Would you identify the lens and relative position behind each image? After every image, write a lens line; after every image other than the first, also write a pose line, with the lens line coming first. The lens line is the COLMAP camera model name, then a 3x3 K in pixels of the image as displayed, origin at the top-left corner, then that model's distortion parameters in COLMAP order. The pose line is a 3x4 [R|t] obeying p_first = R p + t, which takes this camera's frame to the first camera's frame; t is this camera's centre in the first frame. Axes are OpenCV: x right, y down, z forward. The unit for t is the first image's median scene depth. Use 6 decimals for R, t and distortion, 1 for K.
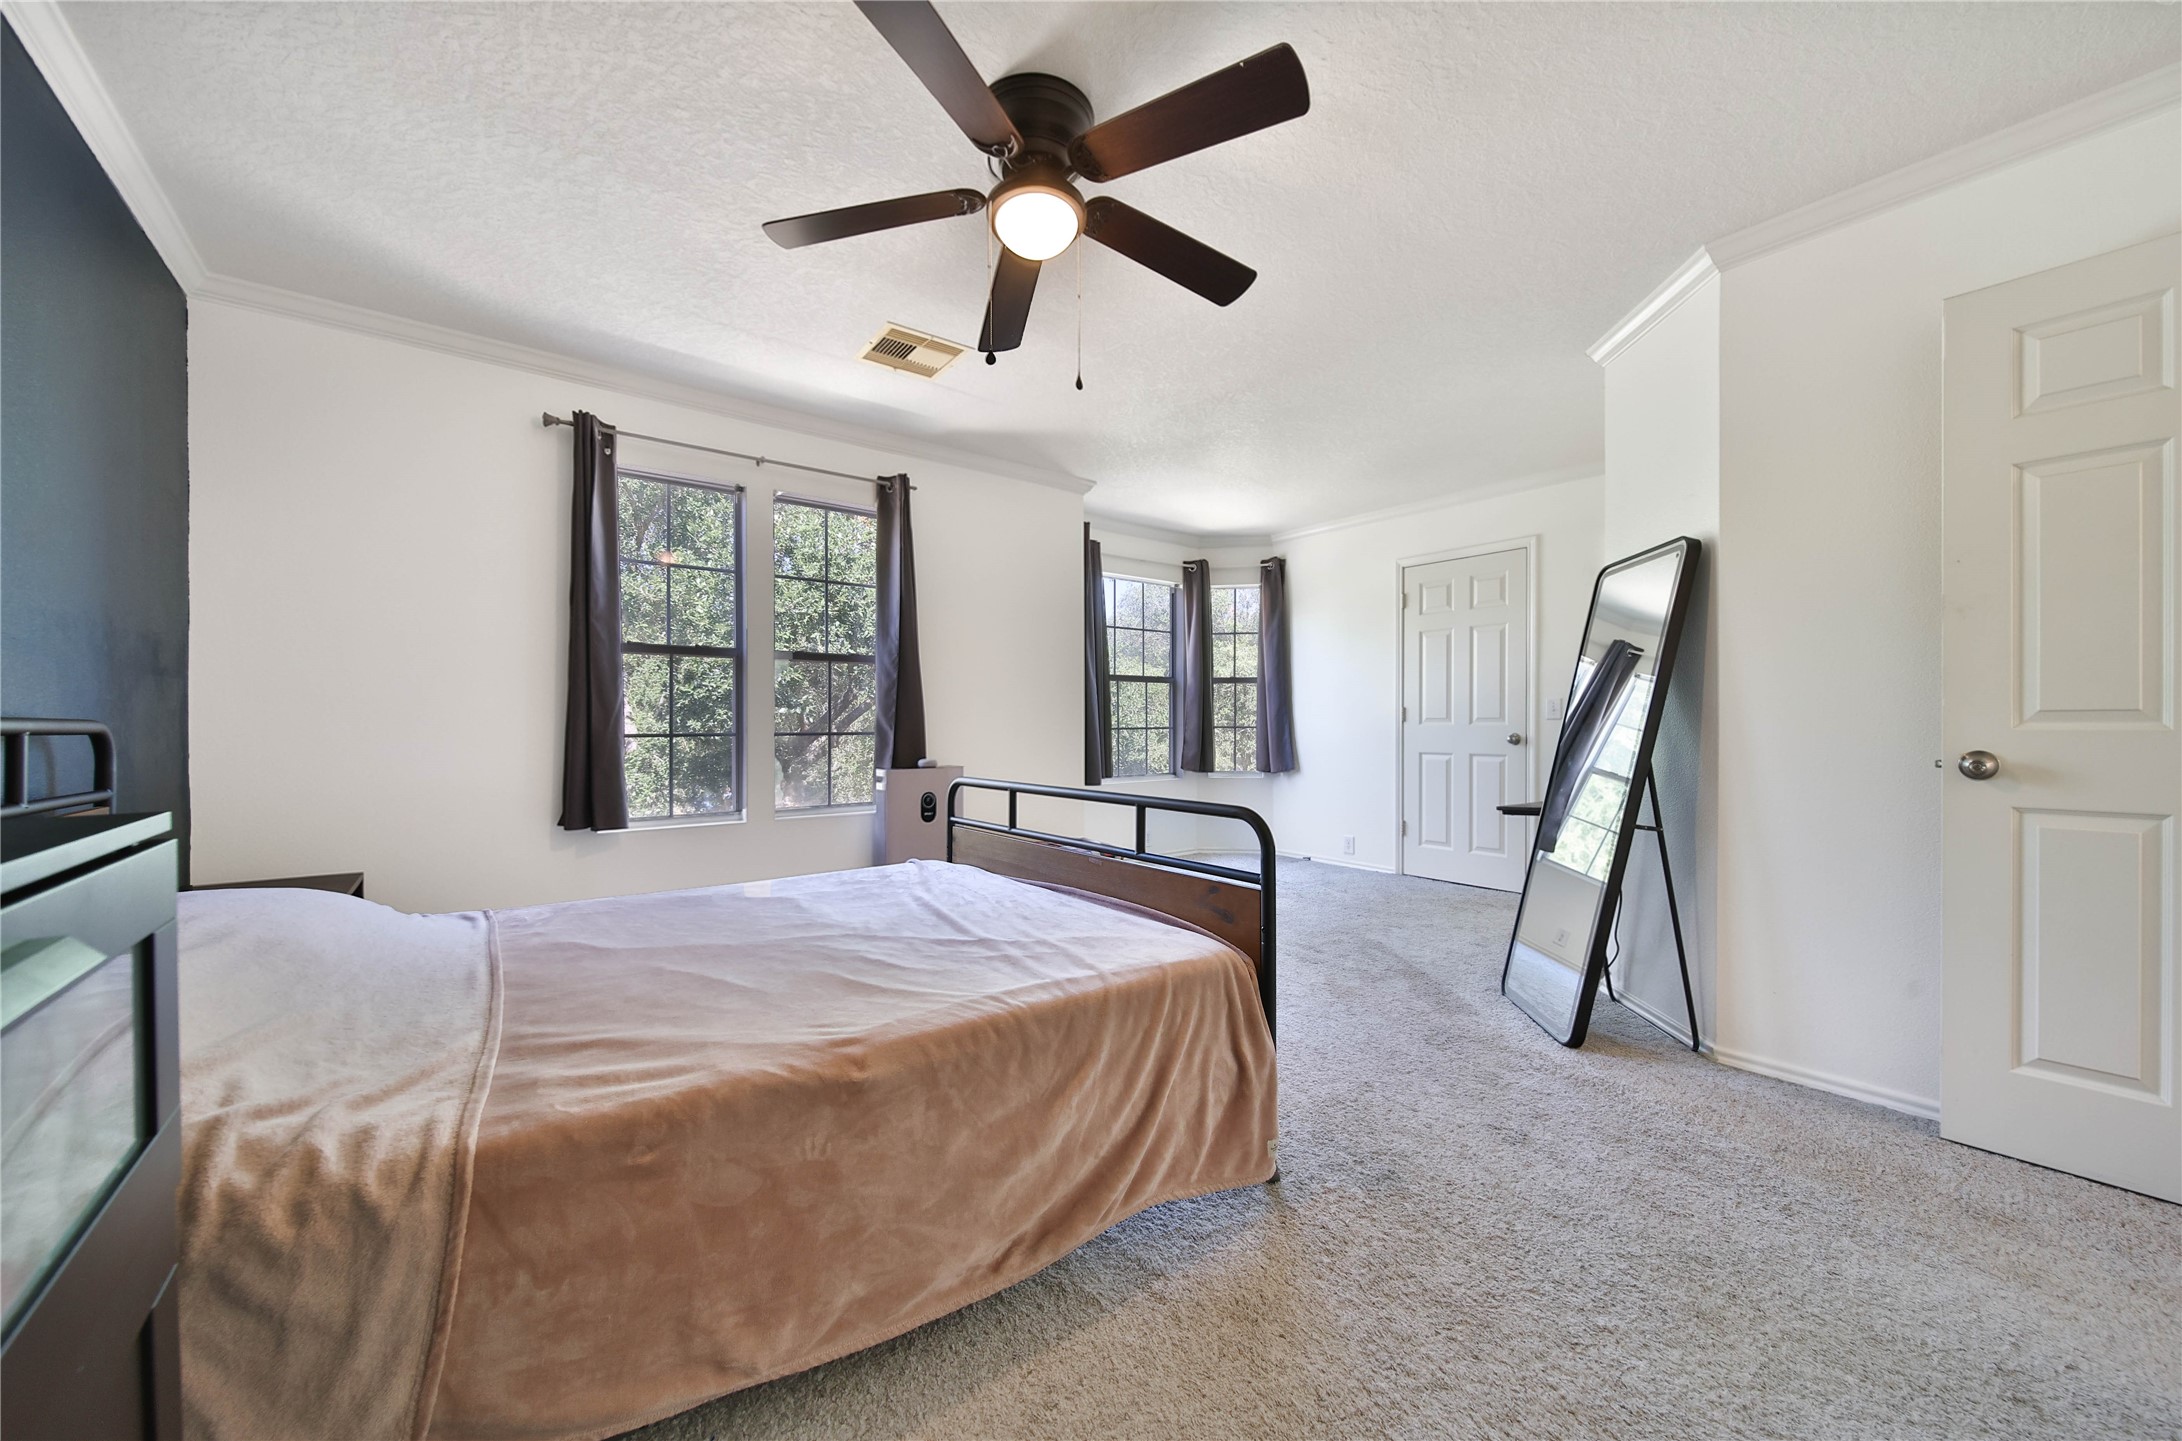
lens RADIAL K [[780.2, 0, 1057.6], [0, 780.2, 725.3], [0, 0, 1]] dist [0.000594, 0.000038]
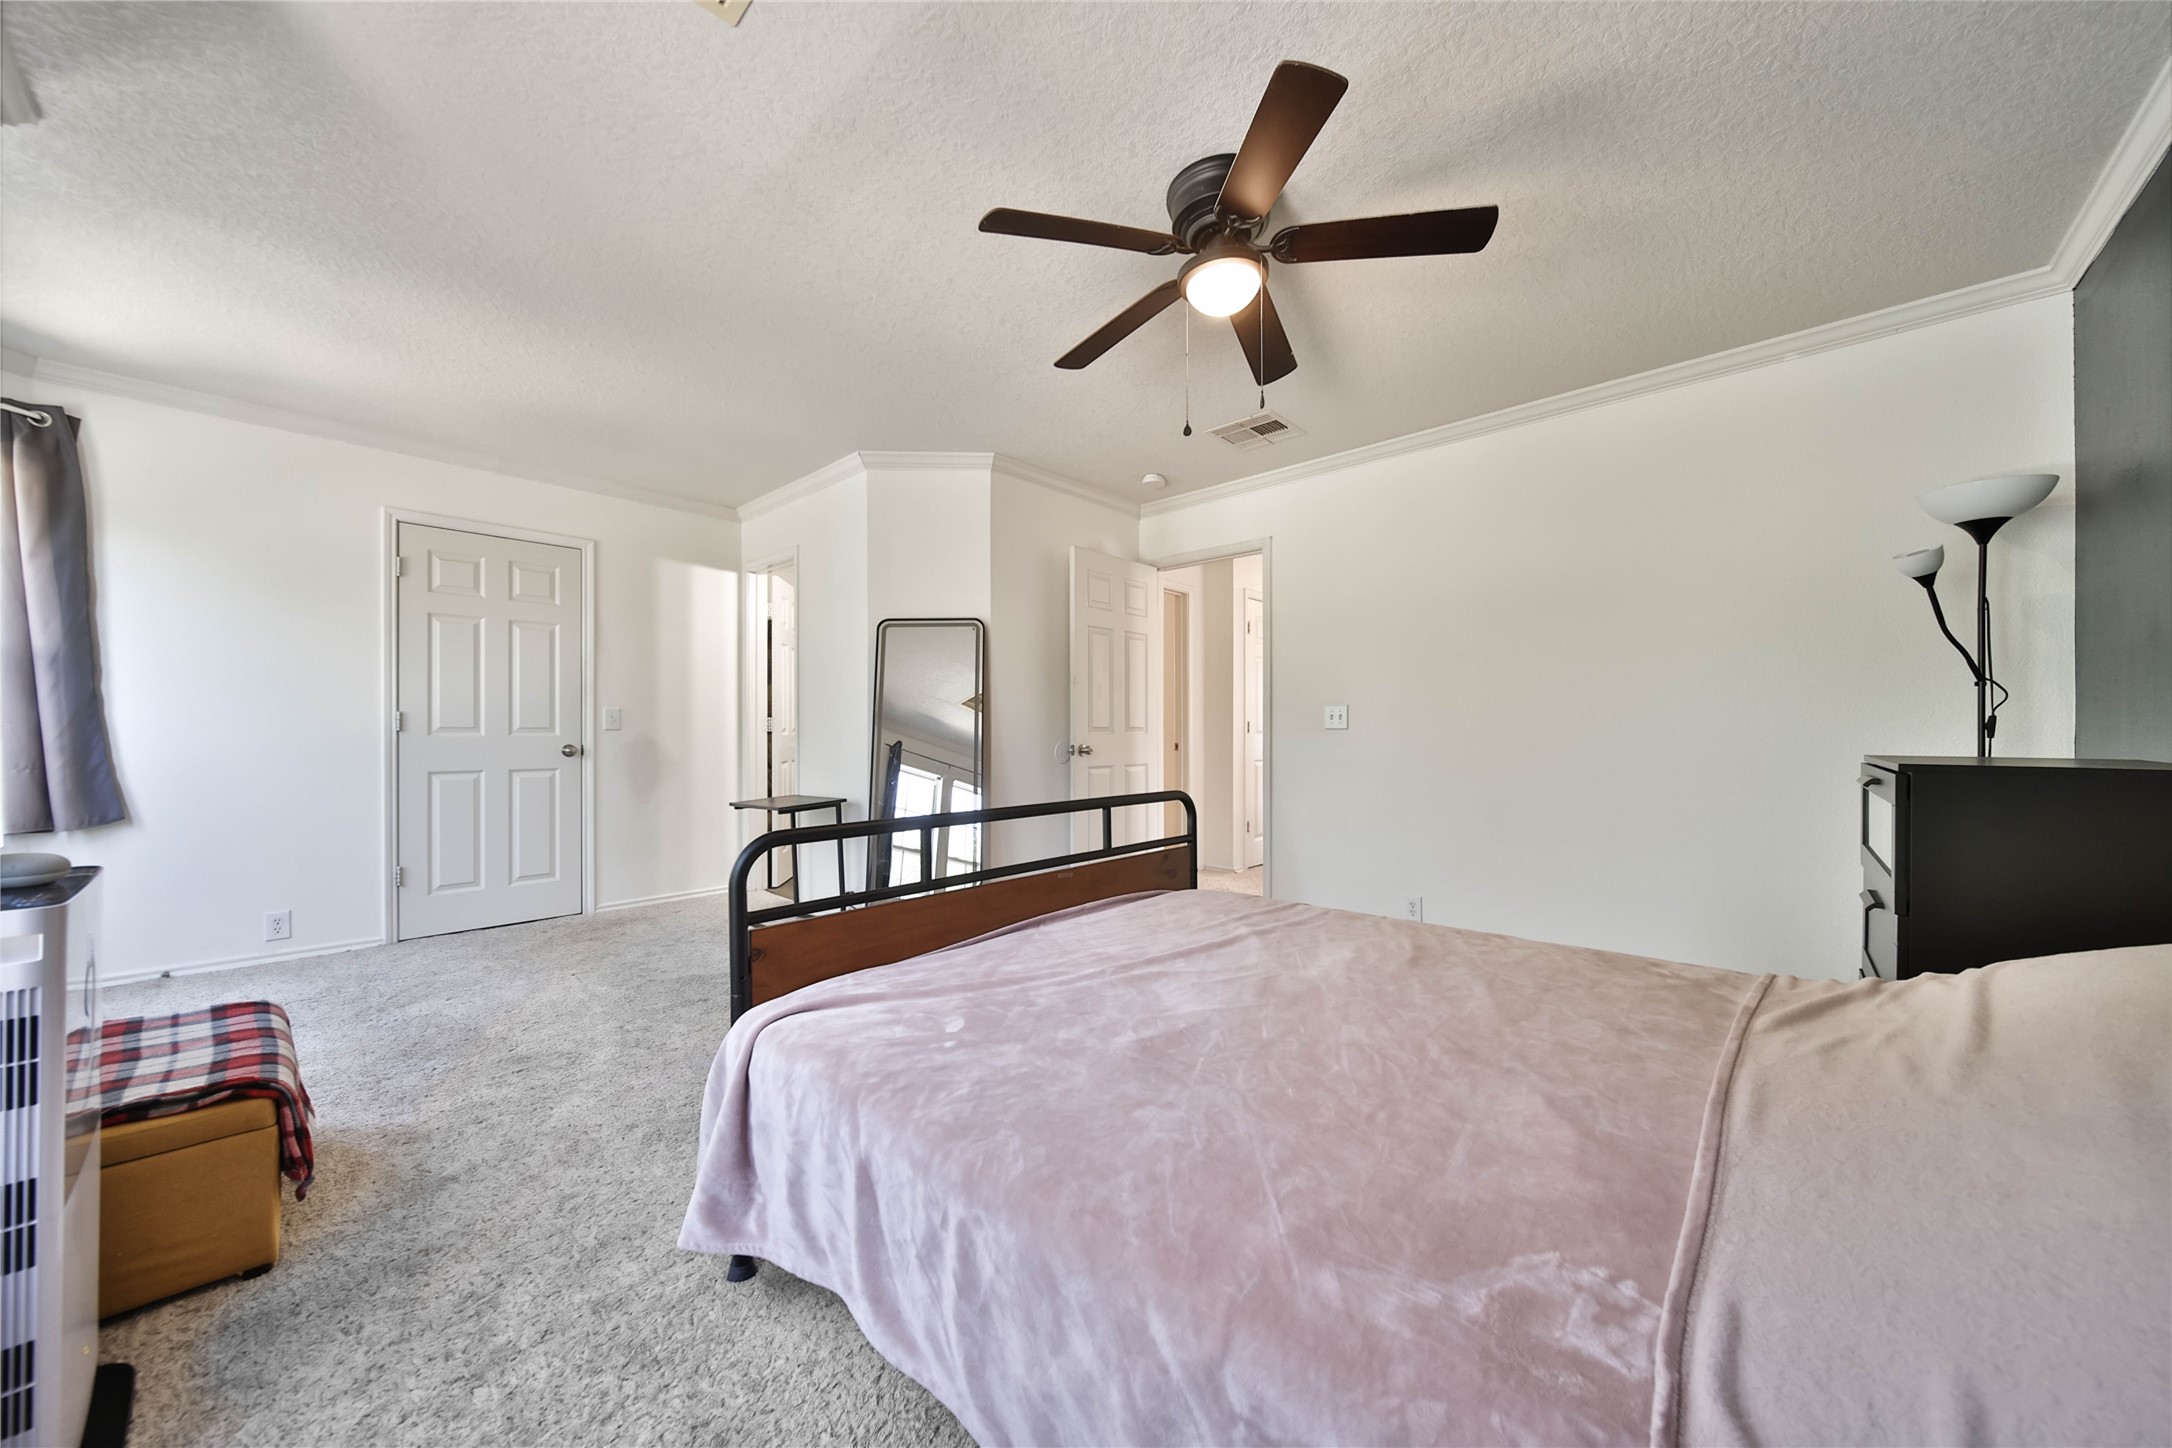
lens RADIAL K [[781.4, 0, 1086.0], [0, 781.4, 724.0], [0, 0, 1]] dist [-0.001023, -0.000101]
pose [[-0.212631, 0.009228, 0.977089, -0.840899], [0.005065, 0.999952, -0.008341, -0.005695], [-0.977119, 0.003175, -0.212668, 1.094958]]
